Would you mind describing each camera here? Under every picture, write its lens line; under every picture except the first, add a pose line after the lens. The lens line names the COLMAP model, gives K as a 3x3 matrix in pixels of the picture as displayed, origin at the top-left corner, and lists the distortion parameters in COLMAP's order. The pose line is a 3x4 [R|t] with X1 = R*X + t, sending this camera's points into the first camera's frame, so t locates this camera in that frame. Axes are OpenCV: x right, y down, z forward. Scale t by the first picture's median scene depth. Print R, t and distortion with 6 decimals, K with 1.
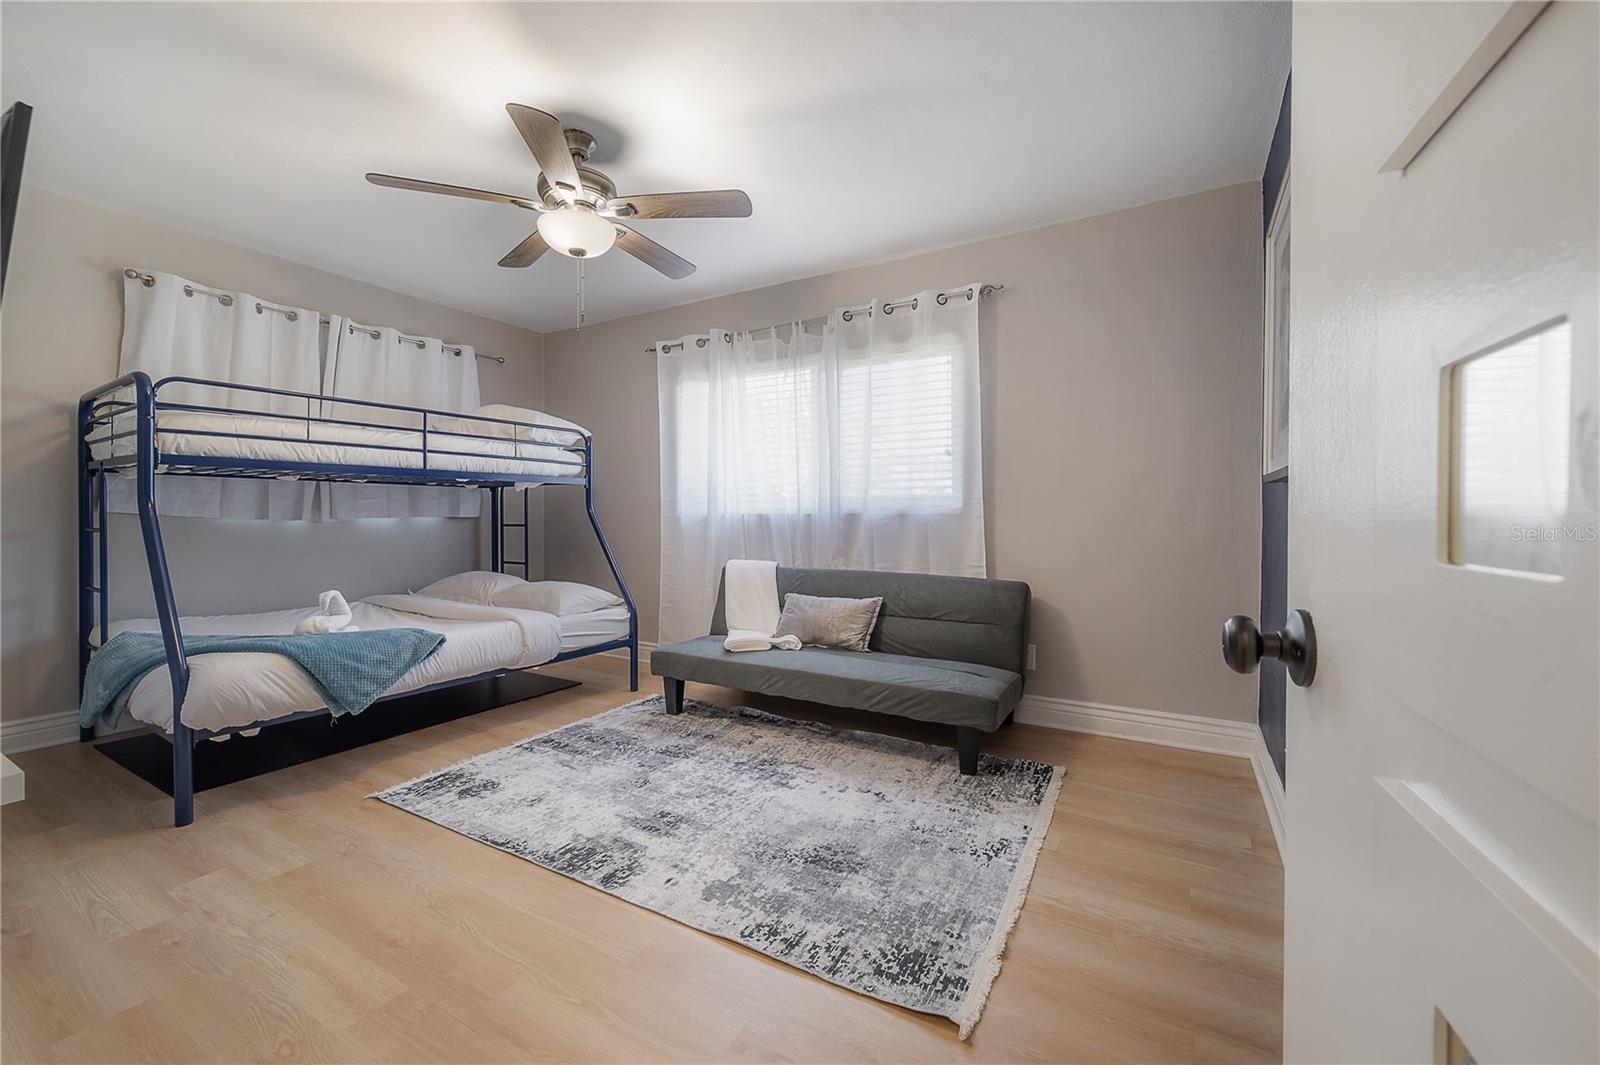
lens RADIAL K [[626.9, 0, 803.2], [0, 626.9, 516.8], [0, 0, 1]] dist [-0.000502, -0.000152]
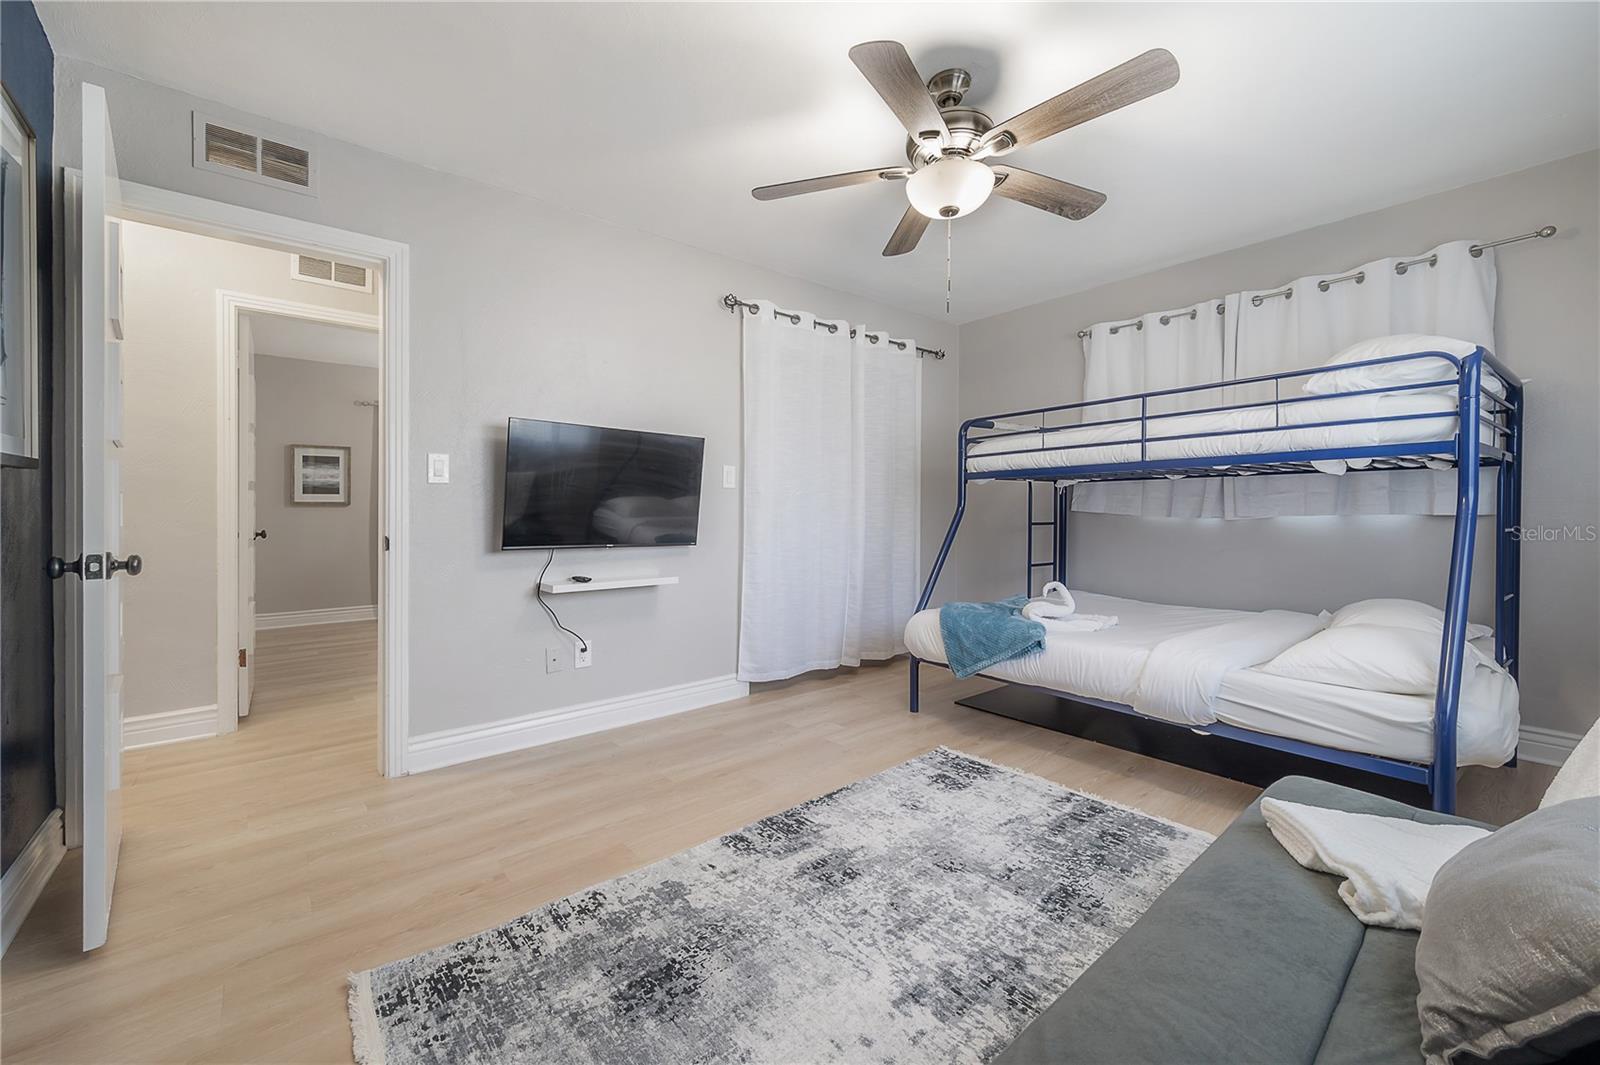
lens RADIAL K [[650.7, 0, 792.6], [0, 650.7, 509.8], [0, 0, 1]] dist [-0.001152, -0.000153]
pose [[-0.351319, -0.004664, -0.936244, 0.578316], [0.001097, 0.999985, -0.005394, -0.004364], [0.936255, -0.002922, -0.351309, 1.157941]]
